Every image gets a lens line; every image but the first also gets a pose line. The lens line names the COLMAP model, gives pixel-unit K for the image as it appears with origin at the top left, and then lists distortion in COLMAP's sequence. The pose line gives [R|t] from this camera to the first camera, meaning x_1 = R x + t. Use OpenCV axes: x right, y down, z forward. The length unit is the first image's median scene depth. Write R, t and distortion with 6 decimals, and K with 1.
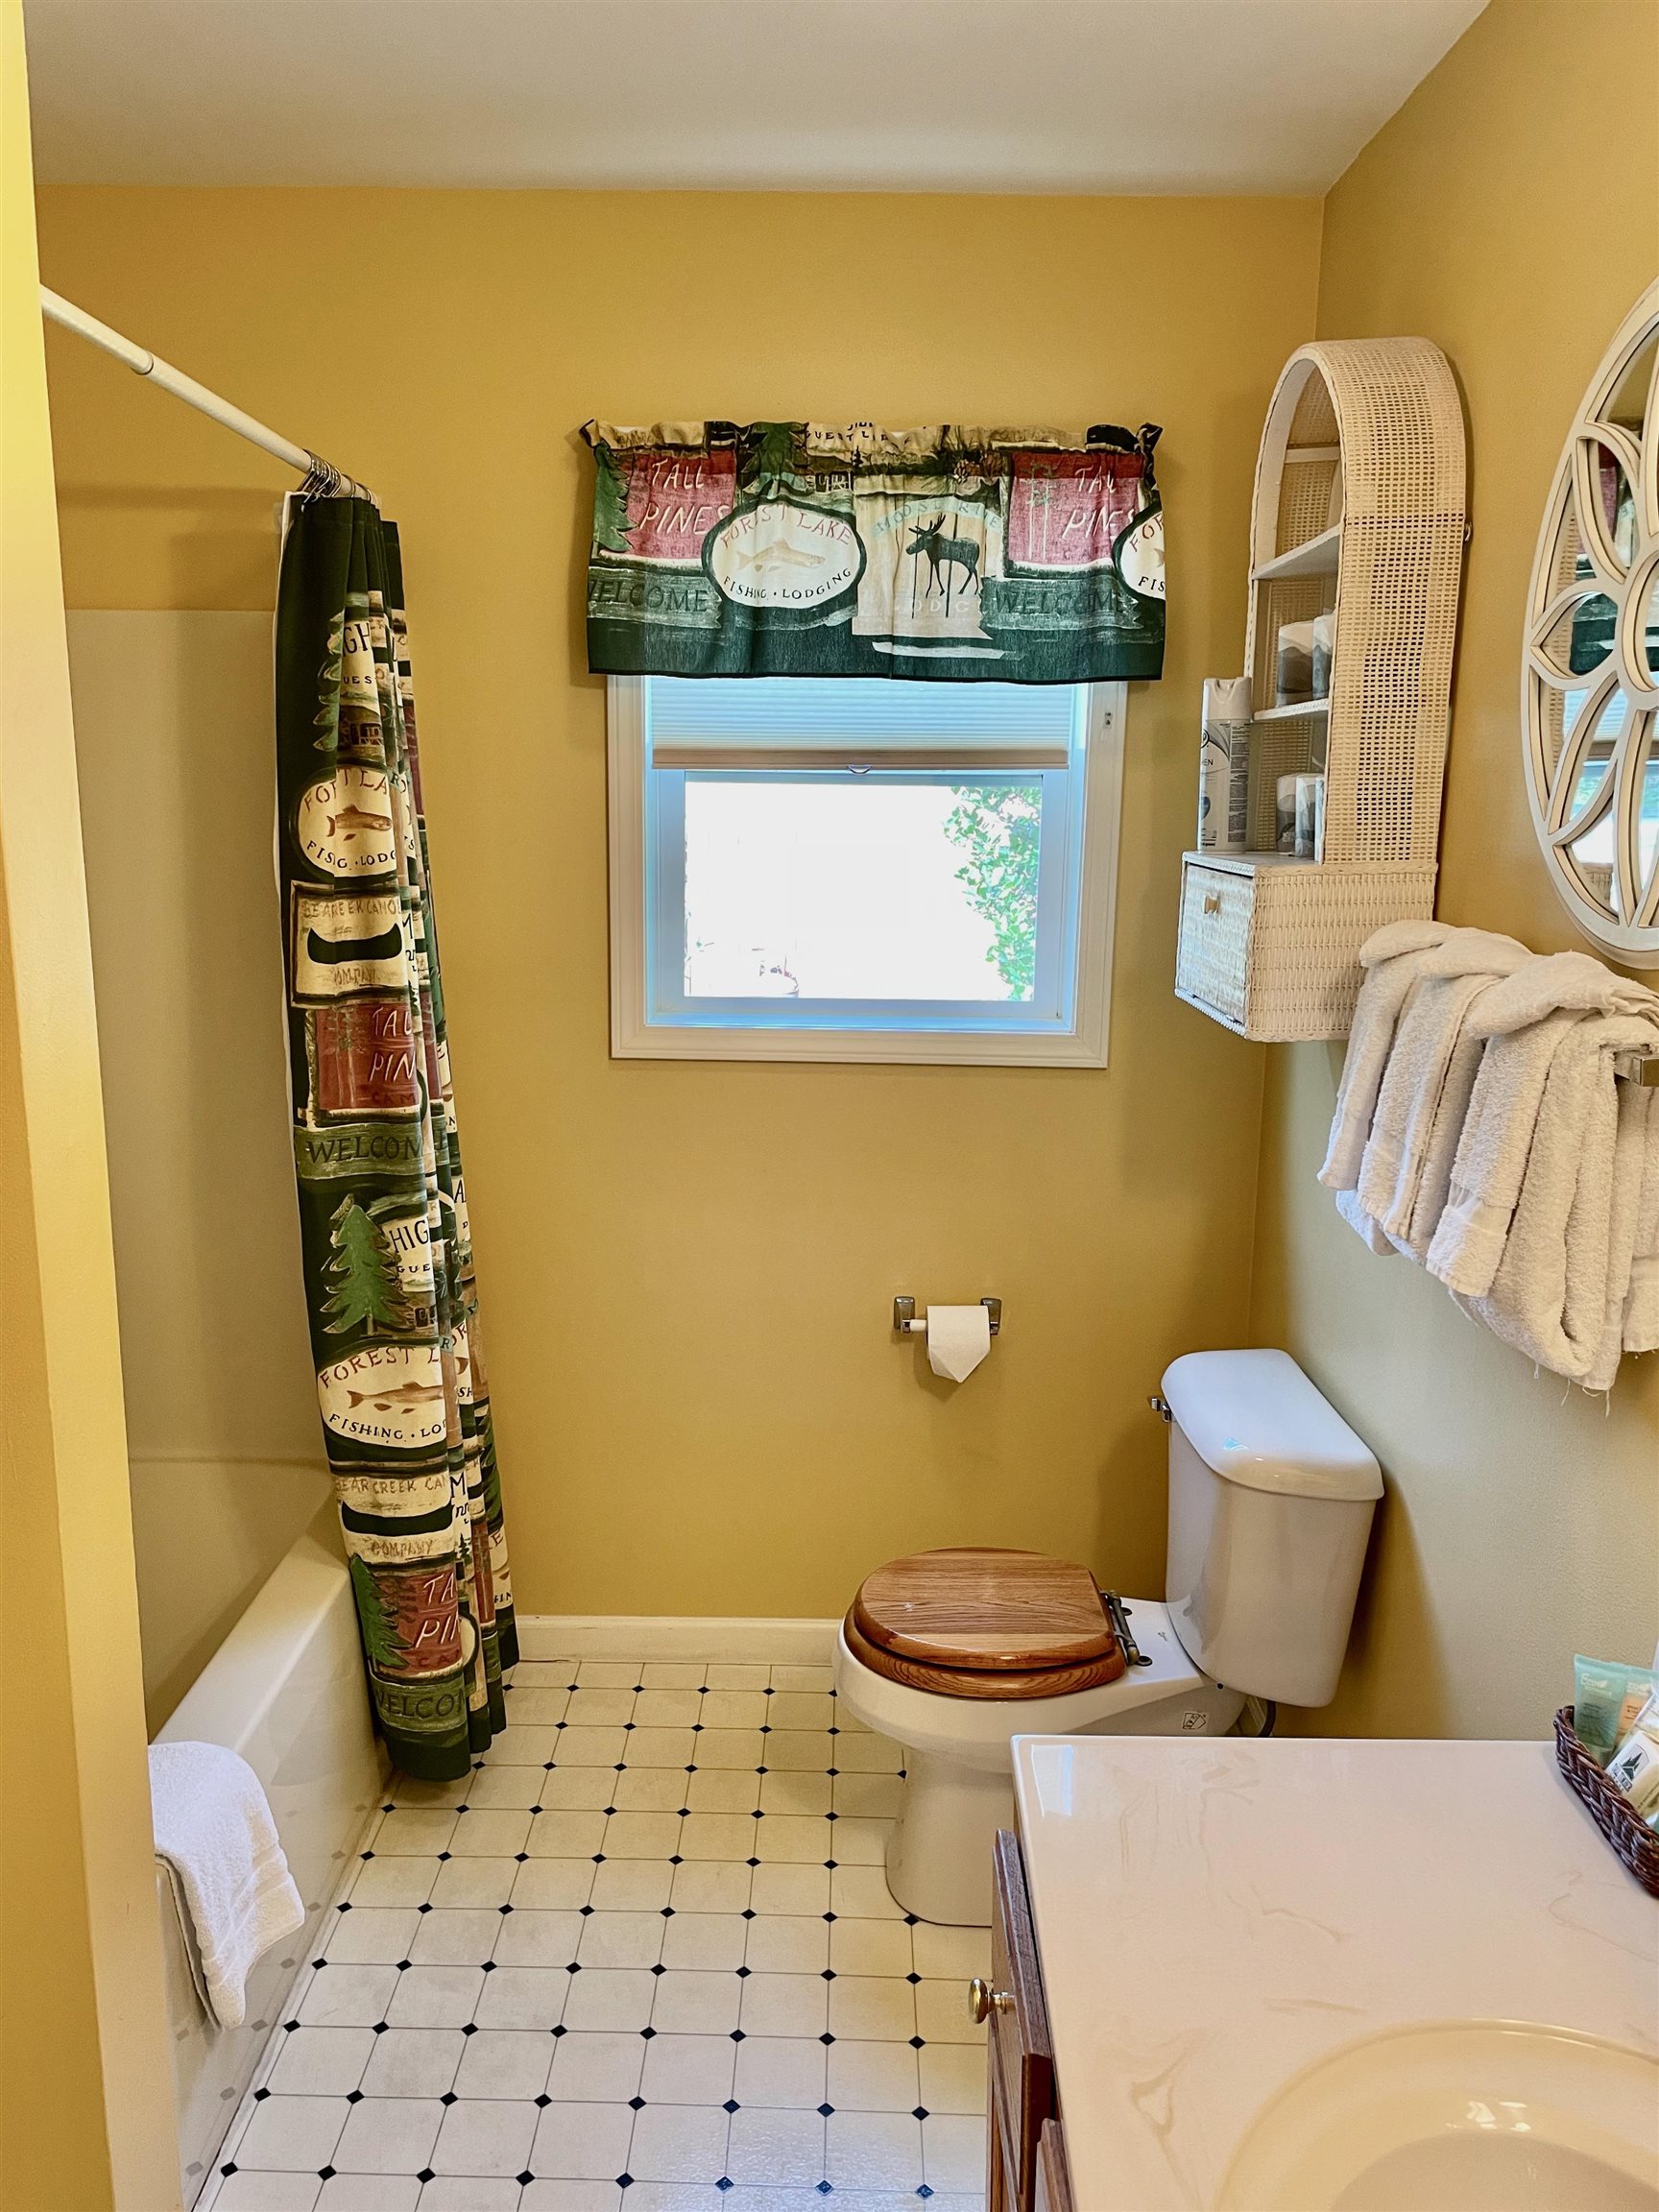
lens RADIAL K [[1662.7, 0, 826.8], [0, 1662.7, 1109.6], [0, 0, 1]] dist [0.094914, -0.122989]
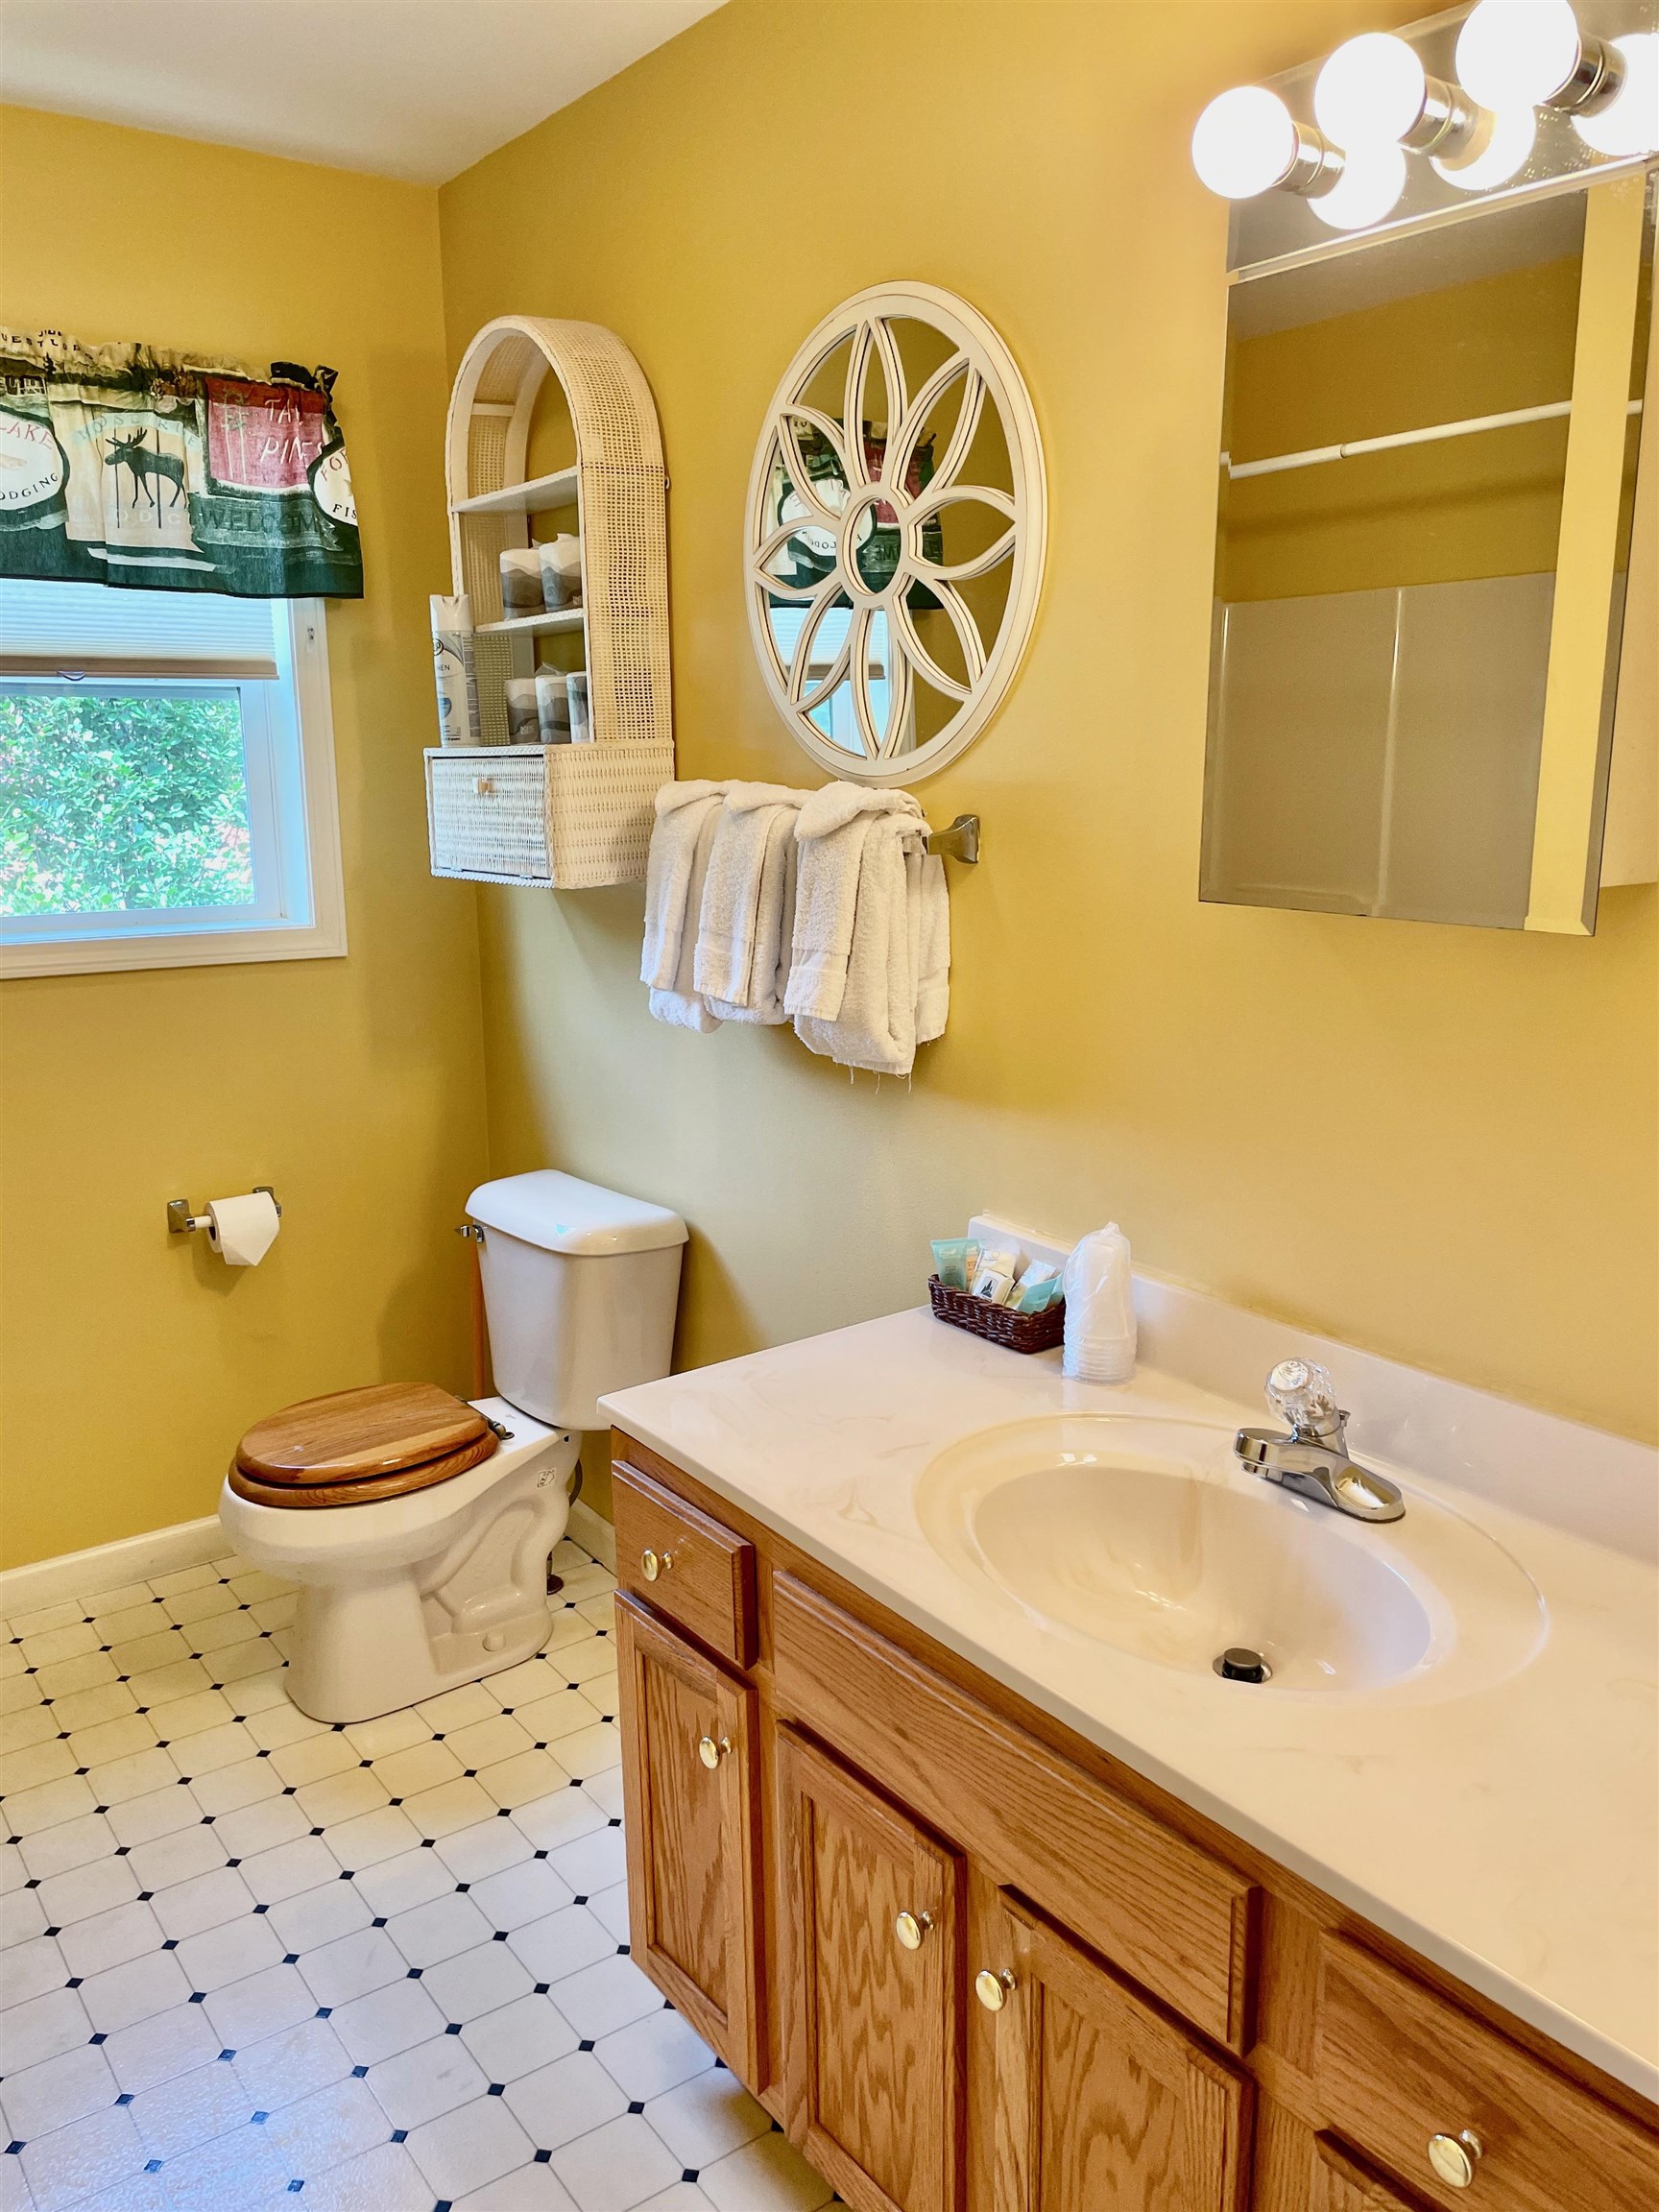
lens RADIAL K [[1662.7, 0, 815.7], [0, 1662.7, 1106.9], [0, 0, 1]] dist [0.094914, -0.122989]
pose [[0.798142, -0.142965, 0.585260, -0.274467], [0.137153, 0.989046, 0.054560, 0.062012], [-0.586650, 0.036723, 0.809008, -0.078350]]
